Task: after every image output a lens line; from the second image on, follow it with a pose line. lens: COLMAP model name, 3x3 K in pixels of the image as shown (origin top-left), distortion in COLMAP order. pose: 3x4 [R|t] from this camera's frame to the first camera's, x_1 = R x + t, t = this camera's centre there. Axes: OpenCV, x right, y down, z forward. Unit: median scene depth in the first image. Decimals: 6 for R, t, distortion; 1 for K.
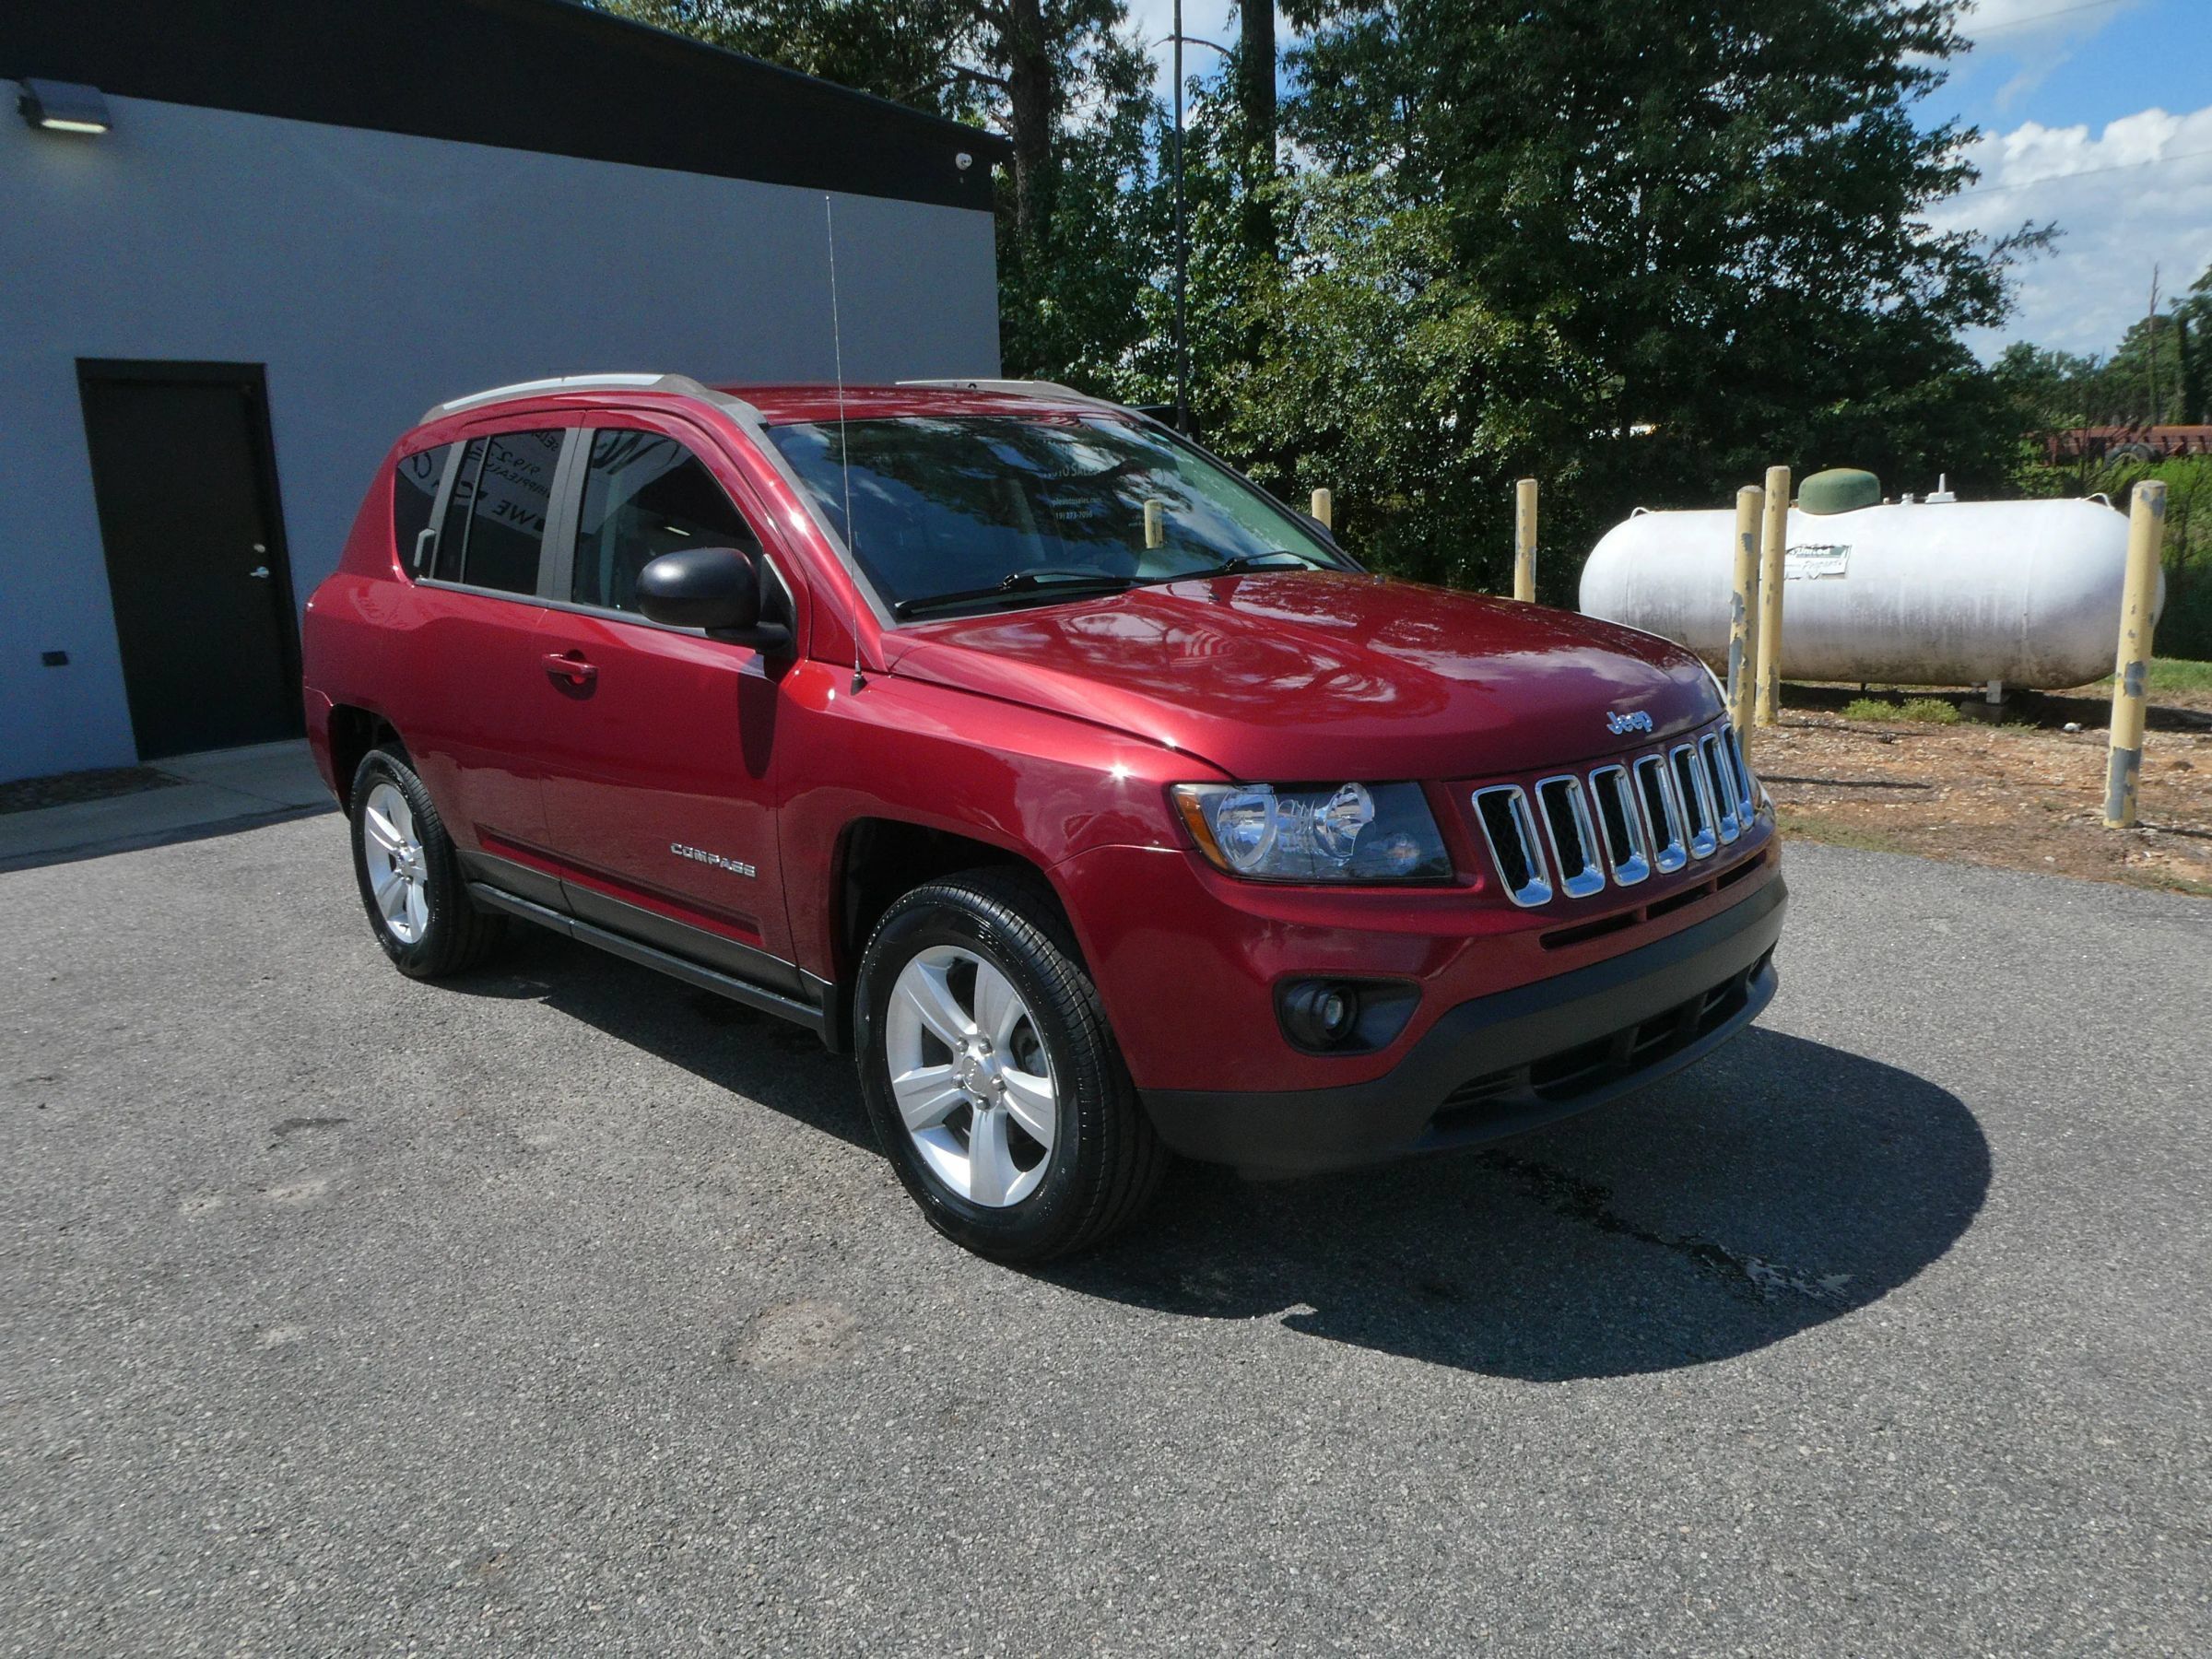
lens RADIAL K [[1630.3, 0, 1101.0], [0, 1630.3, 816.1], [0, 0, 1]] dist [-0.001192, -0.001760]
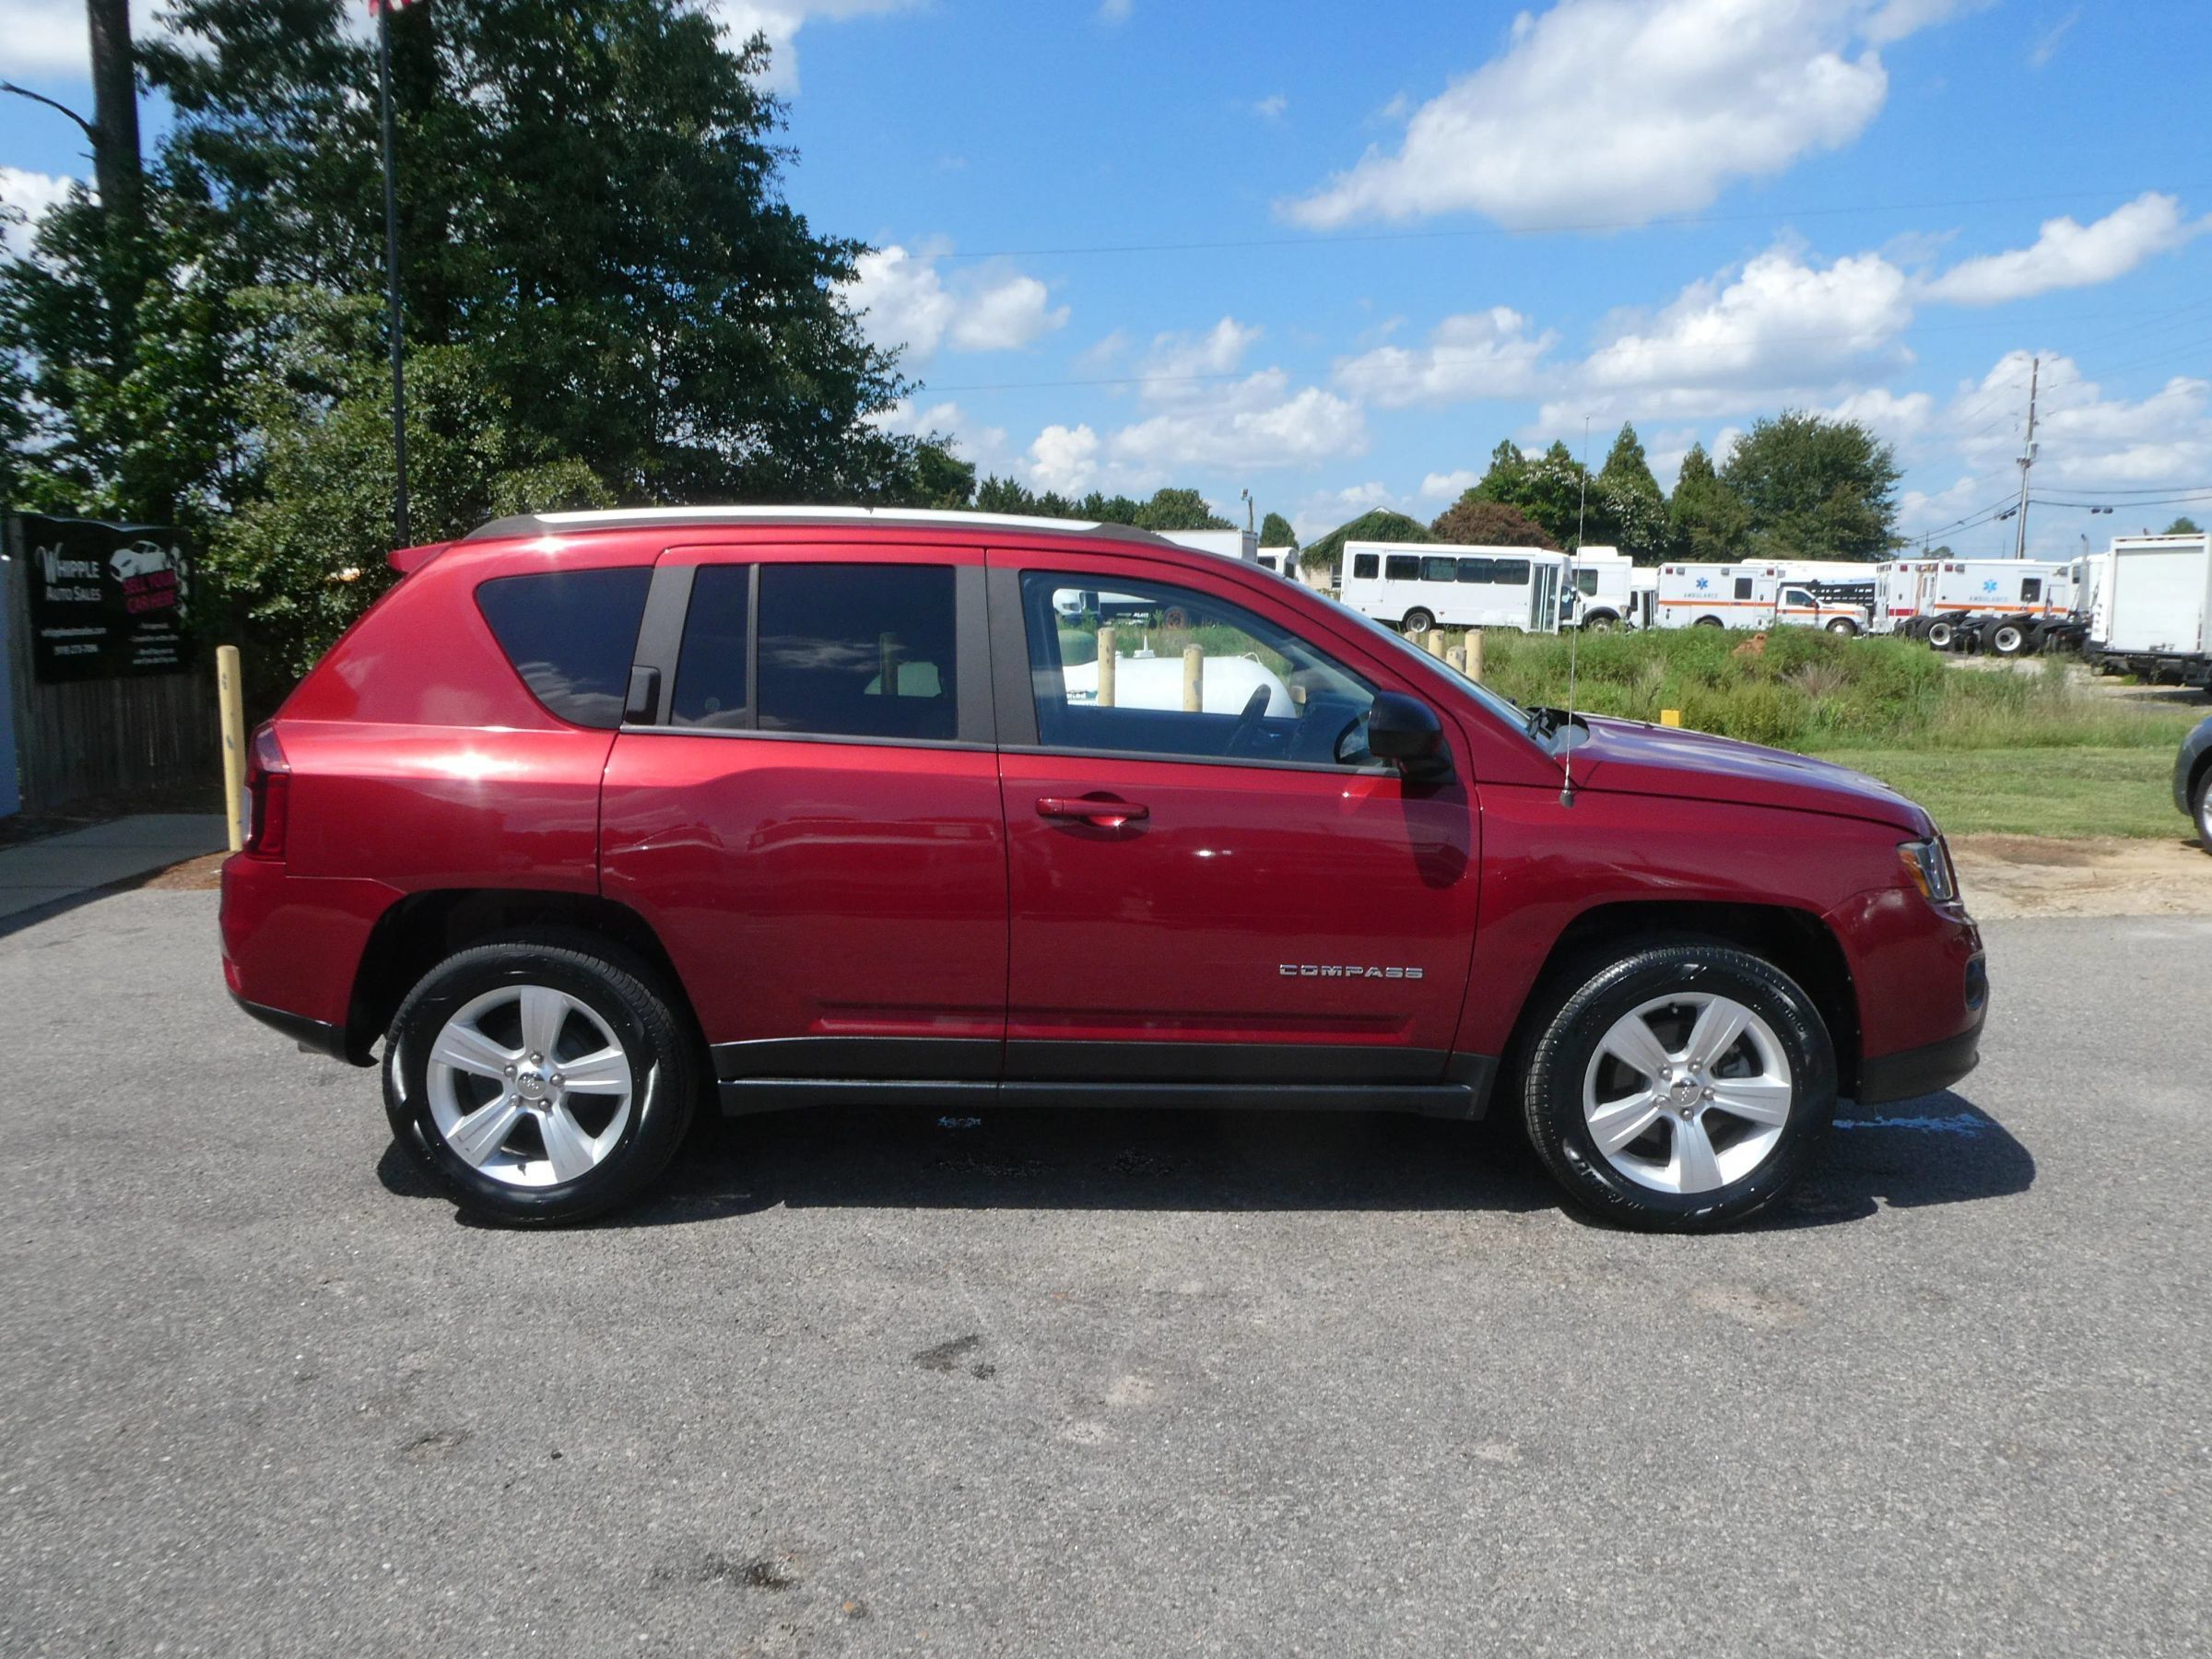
lens RADIAL K [[1630.3, 0, 1120.3], [0, 1630.3, 833.5], [0, 0, 1]] dist [-0.001192, -0.001760]
pose [[0.696776, -0.060173, 0.714760, -0.433772], [0.115747, 0.992848, -0.029250, -0.019627], [-0.707888, 0.103112, 0.698757, 0.131240]]
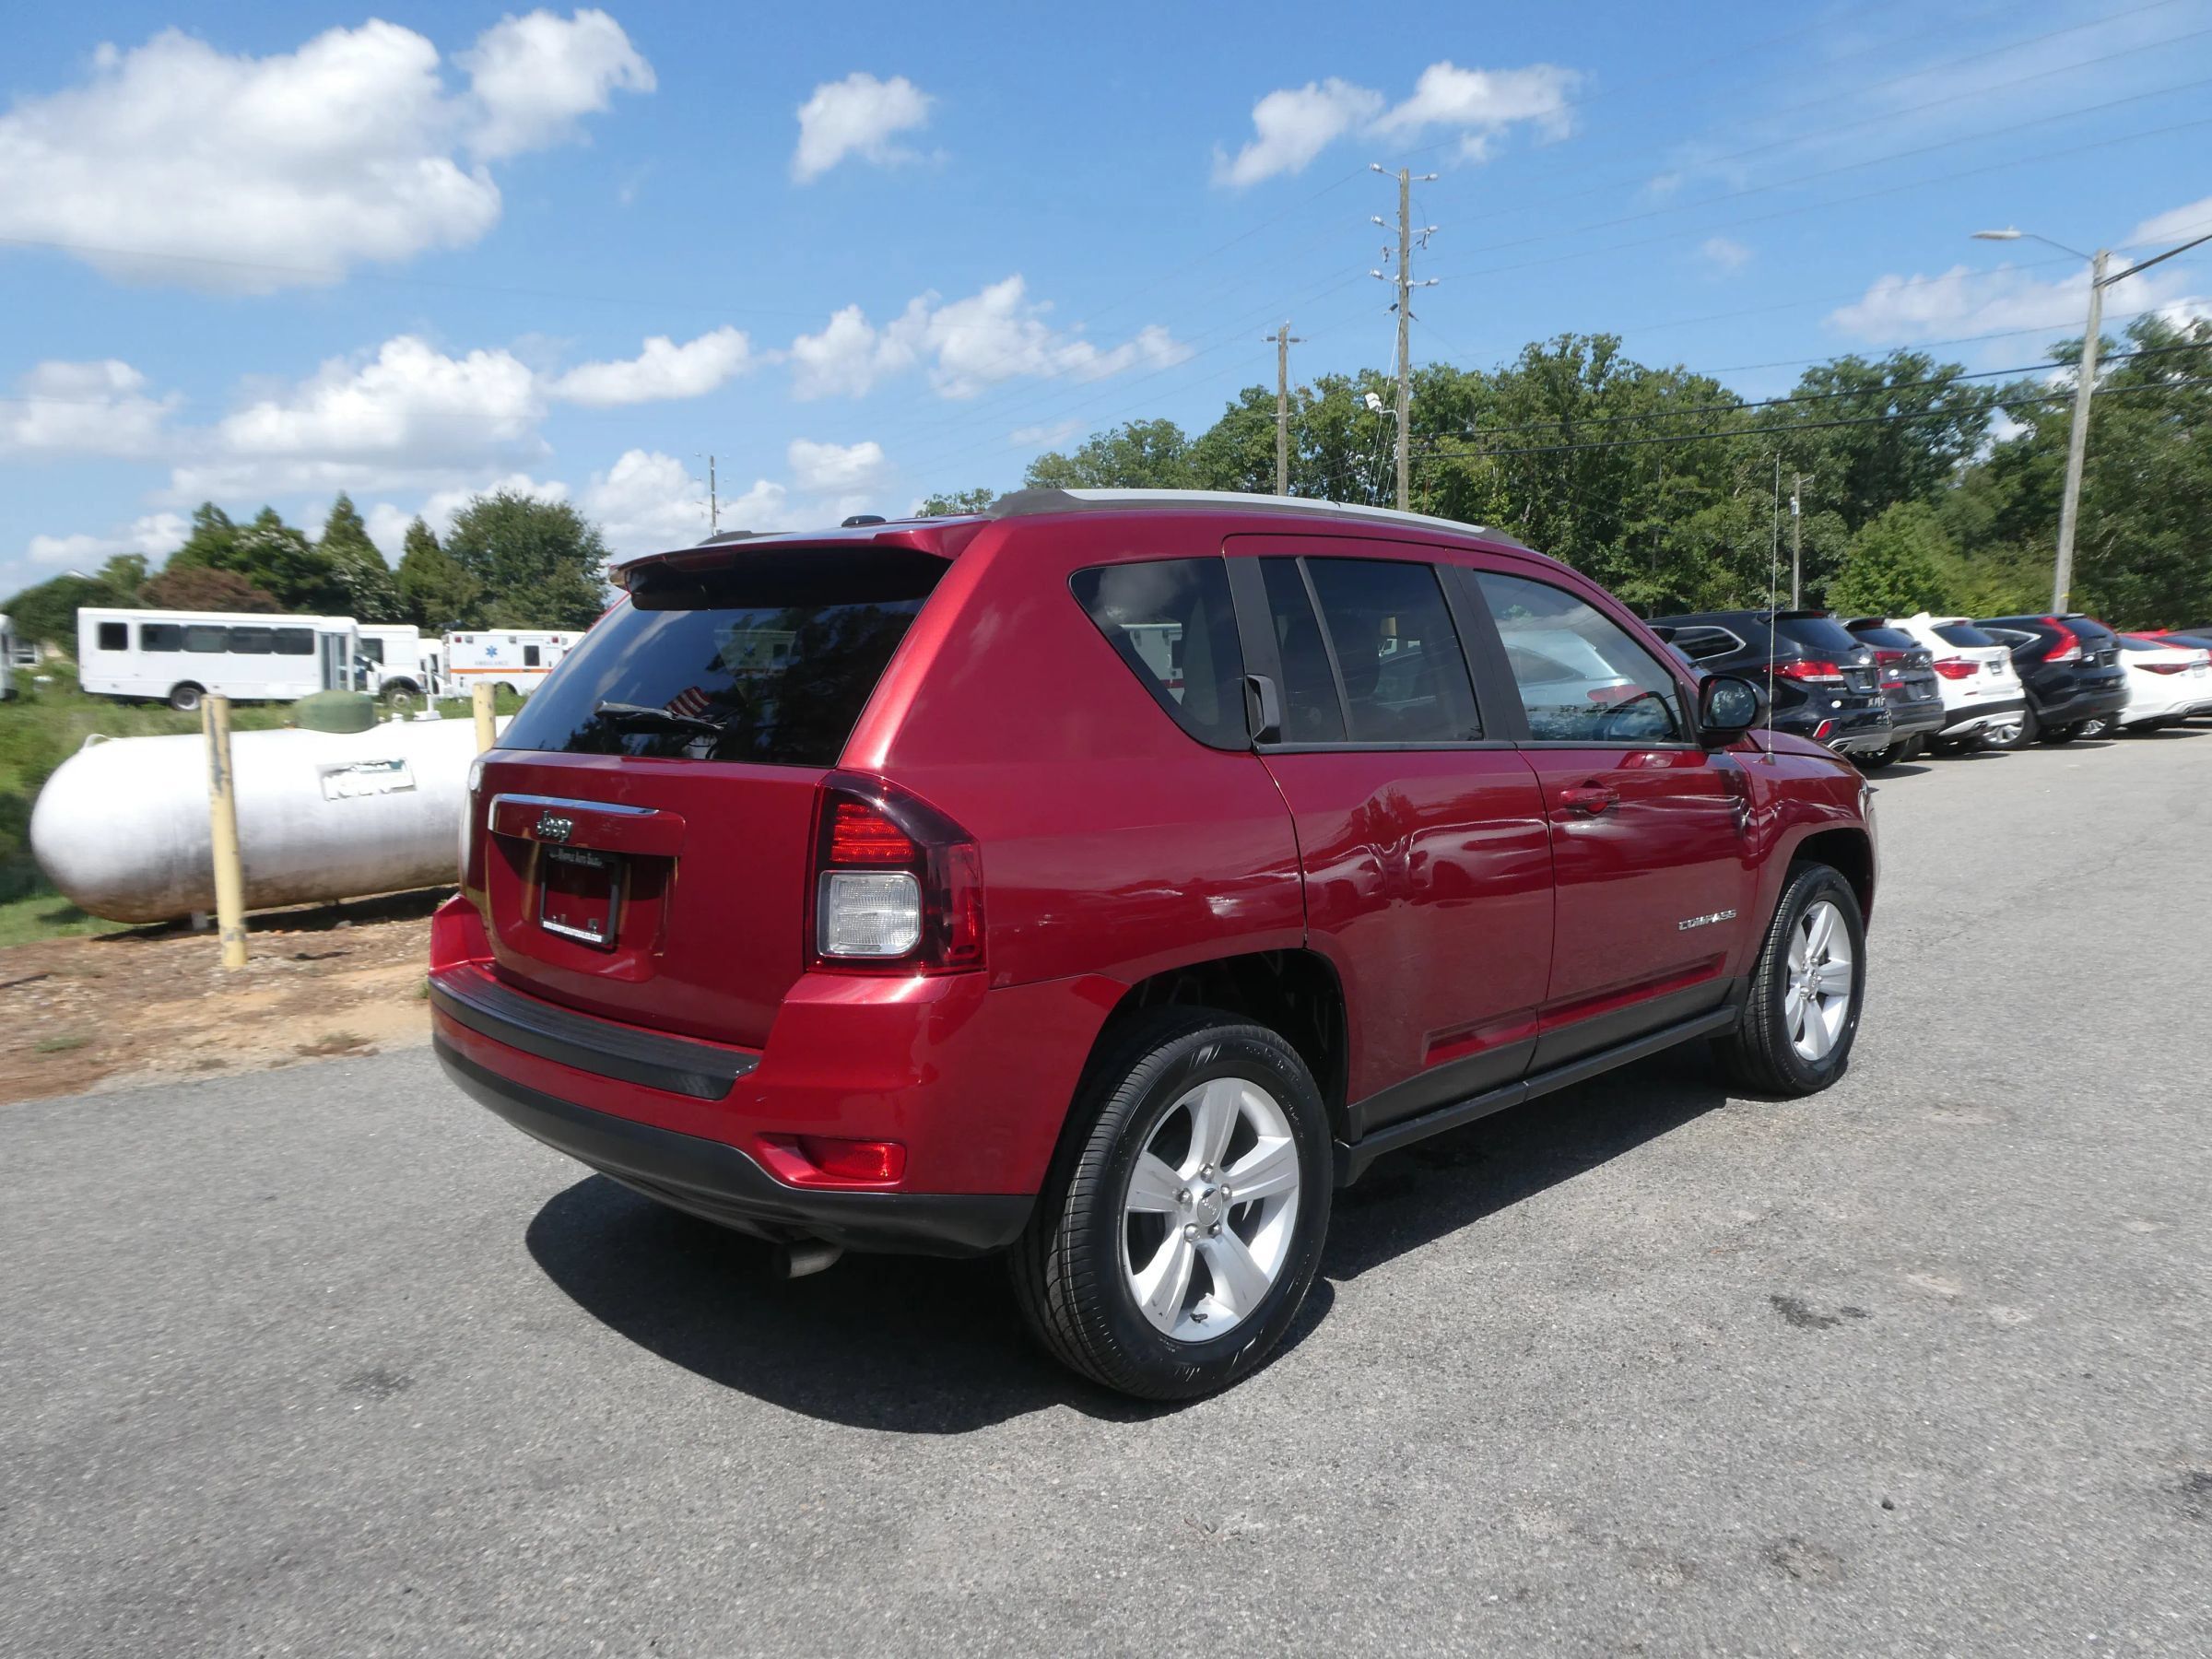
lens RADIAL K [[1575.6, 0, 1111.8], [0, 1575.6, 817.9], [0, 0, 1]] dist [0.000611, -0.006309]
pose [[-0.006565, -0.059963, 0.998179, -0.562427], [0.223367, 0.972891, 0.059913, -0.088110], [-0.974712, 0.223353, 0.007007, 0.552309]]
